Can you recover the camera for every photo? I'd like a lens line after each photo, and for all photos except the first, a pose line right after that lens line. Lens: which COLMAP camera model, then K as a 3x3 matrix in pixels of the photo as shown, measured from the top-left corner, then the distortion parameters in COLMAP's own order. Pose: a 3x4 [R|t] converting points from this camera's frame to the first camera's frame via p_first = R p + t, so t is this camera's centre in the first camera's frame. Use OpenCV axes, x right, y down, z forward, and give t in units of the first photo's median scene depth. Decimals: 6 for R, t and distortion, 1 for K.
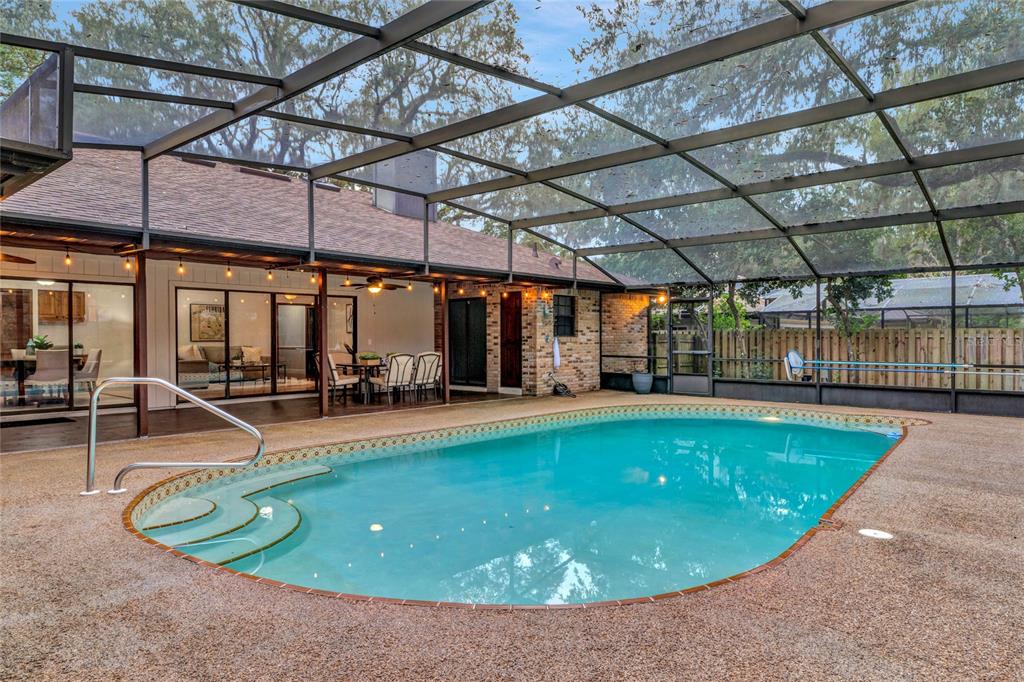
lens RADIAL K [[618.1, 0, 514.4], [0, 618.1, 339.0], [0, 0, 1]] dist [-0.007465, -0.000846]
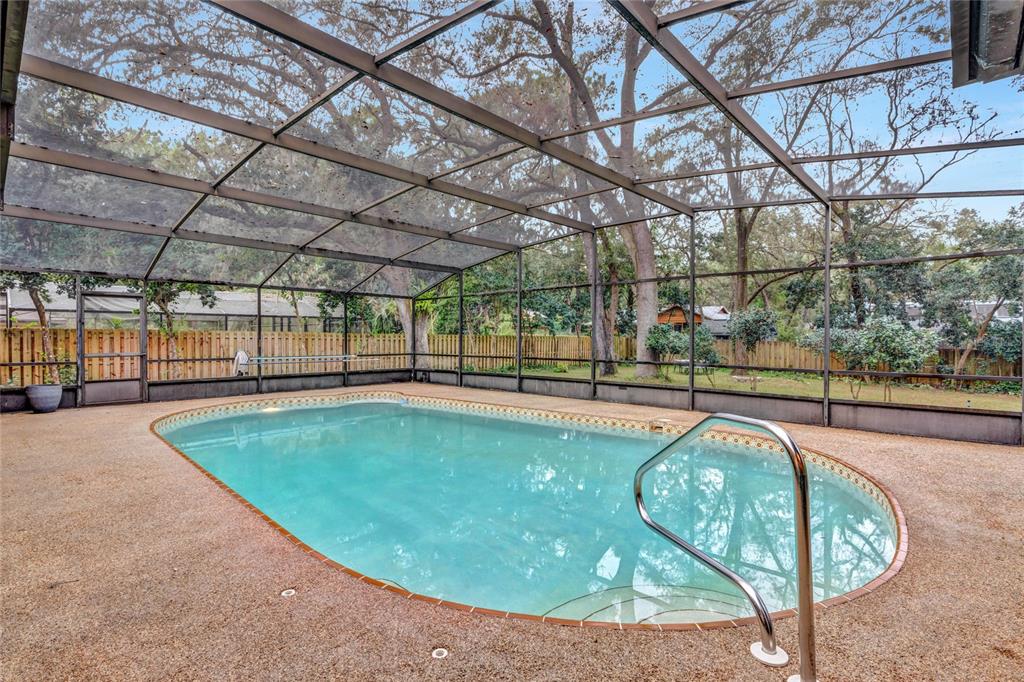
lens RADIAL K [[497.9, 0, 515.2], [0, 497.9, 340.4], [0, 0, 1]] dist [0.005500, 0.001028]
pose [[0.015249, 0.000058, 0.999884, -0.431026], [0.003215, 0.999995, -0.000107, 0.006559], [-0.999879, 0.003216, 0.015249, 0.502307]]
